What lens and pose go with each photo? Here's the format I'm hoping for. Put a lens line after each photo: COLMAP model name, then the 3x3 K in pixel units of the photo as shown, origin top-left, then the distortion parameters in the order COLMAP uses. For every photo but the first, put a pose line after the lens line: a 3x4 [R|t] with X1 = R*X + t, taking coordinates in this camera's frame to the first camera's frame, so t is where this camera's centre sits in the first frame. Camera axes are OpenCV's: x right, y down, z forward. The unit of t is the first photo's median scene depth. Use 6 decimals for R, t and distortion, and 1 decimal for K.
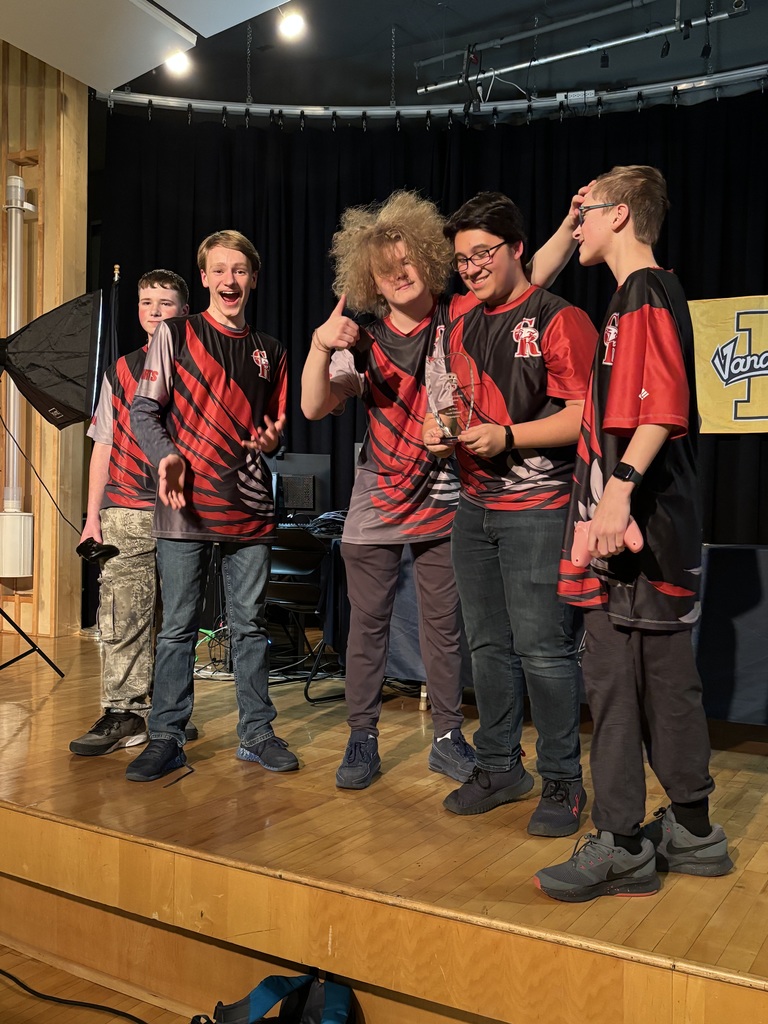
lens RADIAL K [[998.4, 0, 384.0], [0, 998.4, 512.0], [0, 0, 1]] dist [-0.014037, -0.006447]
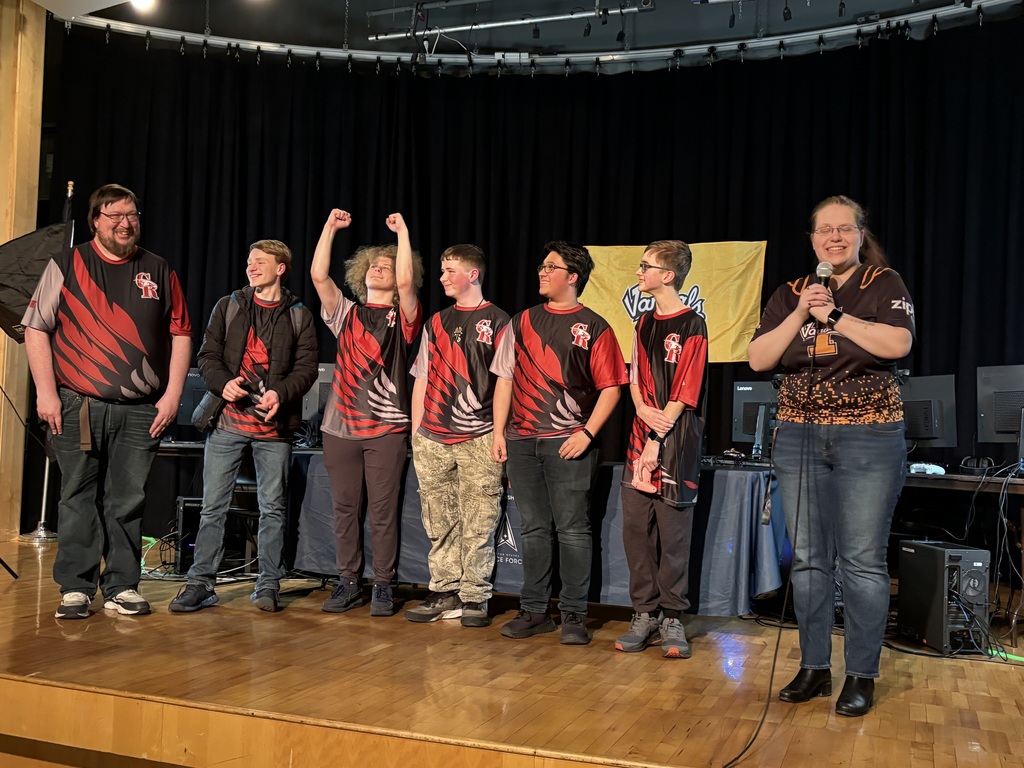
lens RADIAL K [[1081.1, 0, 512.0], [0, 1081.1, 384.0], [0, 0, 1]] dist [0.056841, -0.020321]
pose [[0.983524, 0.028140, 0.178576, -0.015157], [-0.022672, 0.999212, -0.032591, -0.011922], [-0.179352, 0.028005, 0.983386, -0.197987]]
